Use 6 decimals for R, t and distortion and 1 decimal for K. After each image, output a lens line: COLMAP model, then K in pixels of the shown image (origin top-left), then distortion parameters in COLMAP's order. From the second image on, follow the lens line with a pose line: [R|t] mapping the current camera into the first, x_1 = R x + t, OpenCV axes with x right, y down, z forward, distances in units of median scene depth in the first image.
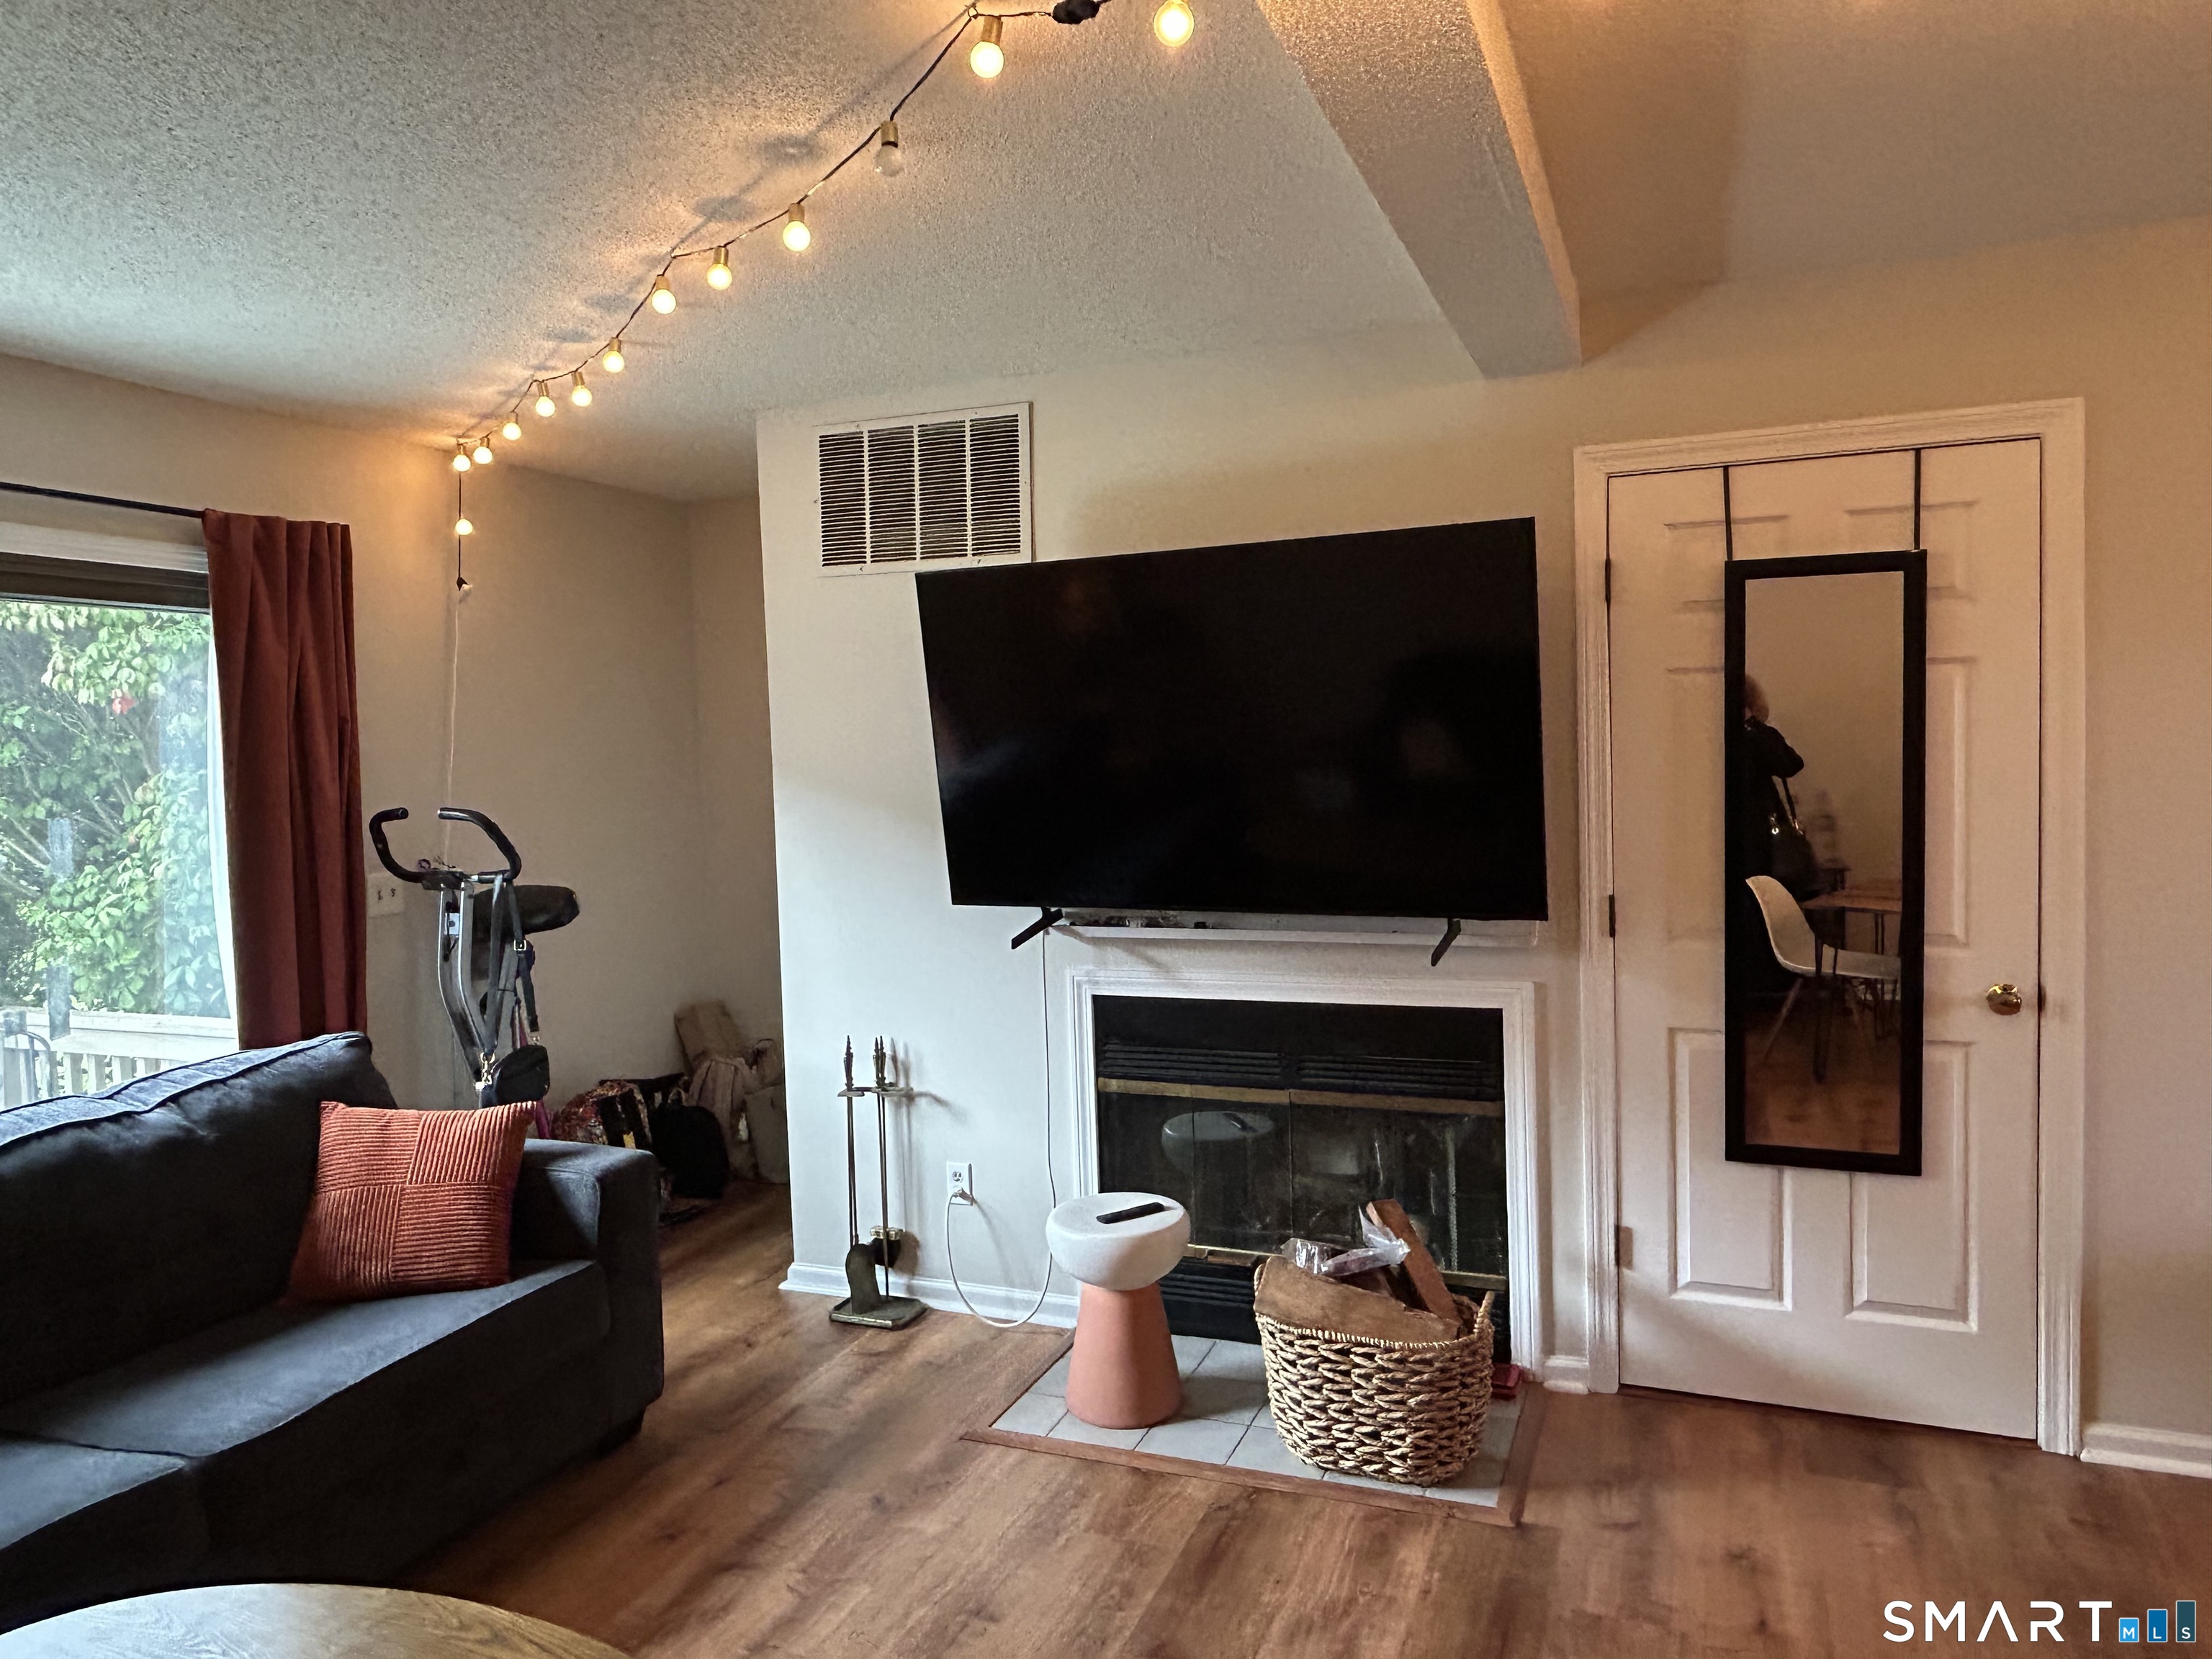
lens RADIAL K [[1449.4, 0, 1116.3], [0, 1449.4, 822.6], [0, 0, 1]] dist [0.006447, -0.003079]
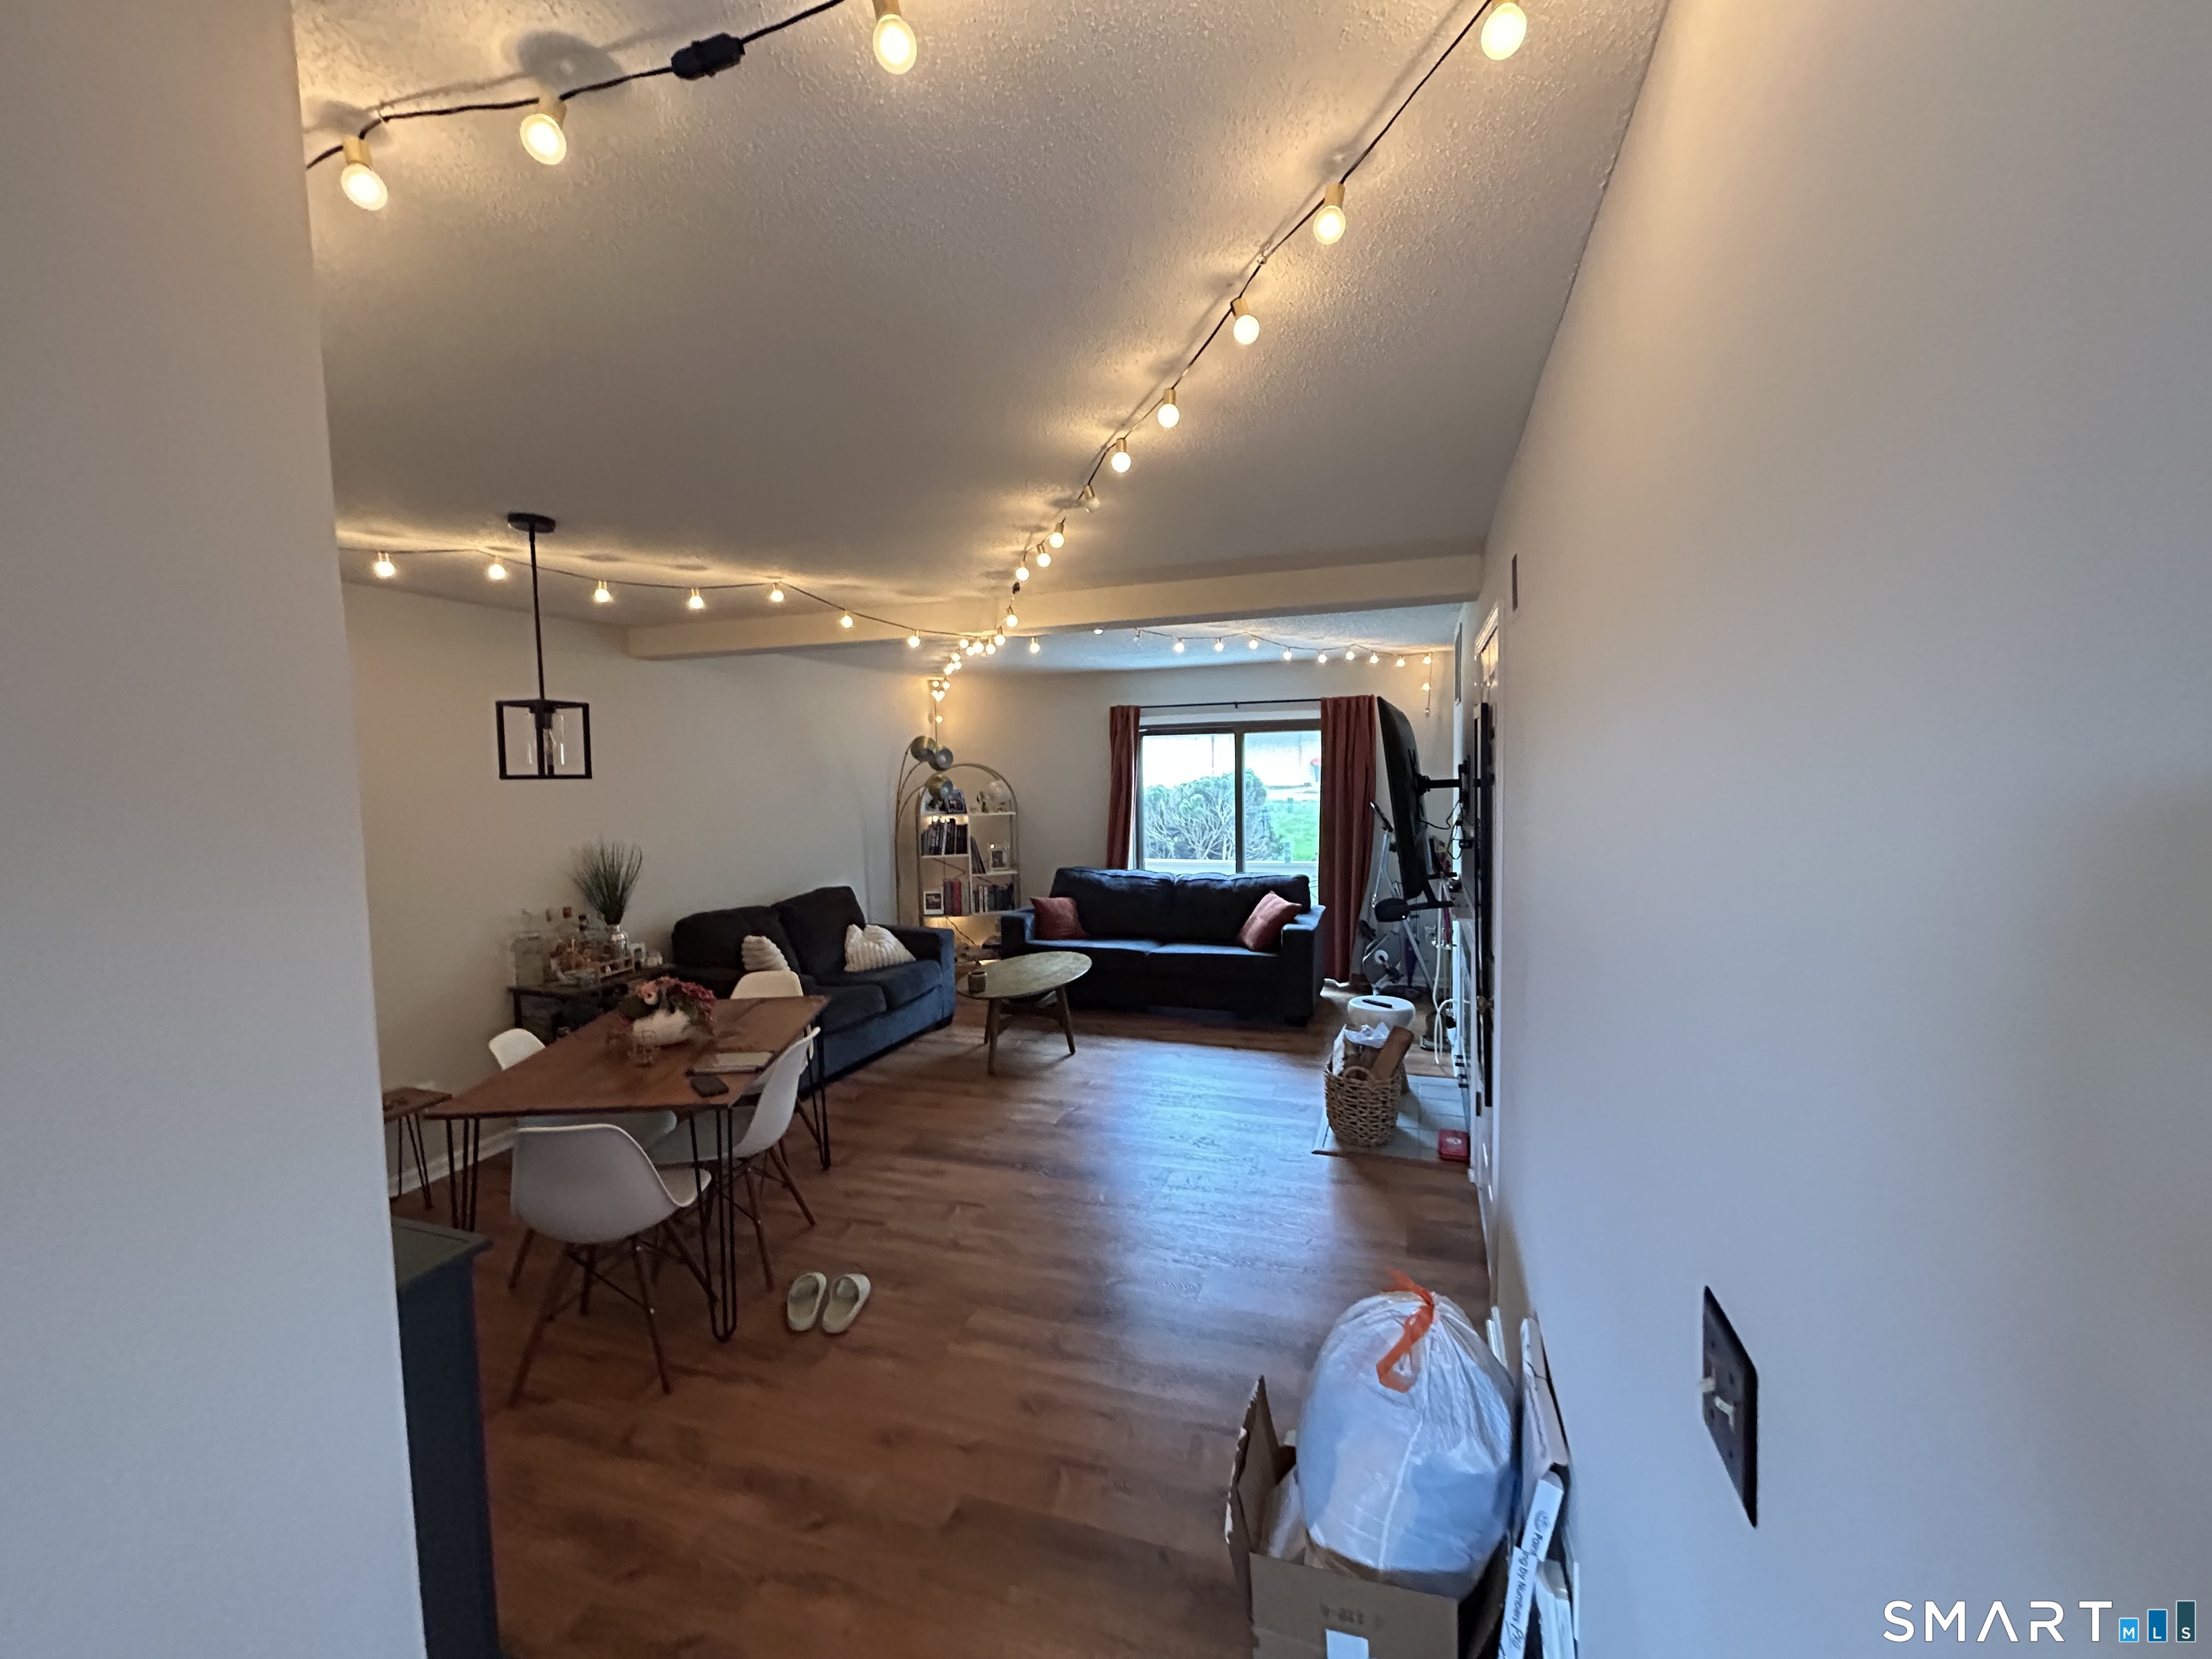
lens RADIAL K [[894.1, 0, 1111.3], [0, 894.1, 828.8], [0, 0, 1]] dist [-0.000335, 0.000319]
pose [[0.067392, 0.099812, -0.992721, 1.360364], [-0.040221, 0.994446, 0.097255, -0.121528], [0.996916, 0.033374, 0.071032, 0.495191]]
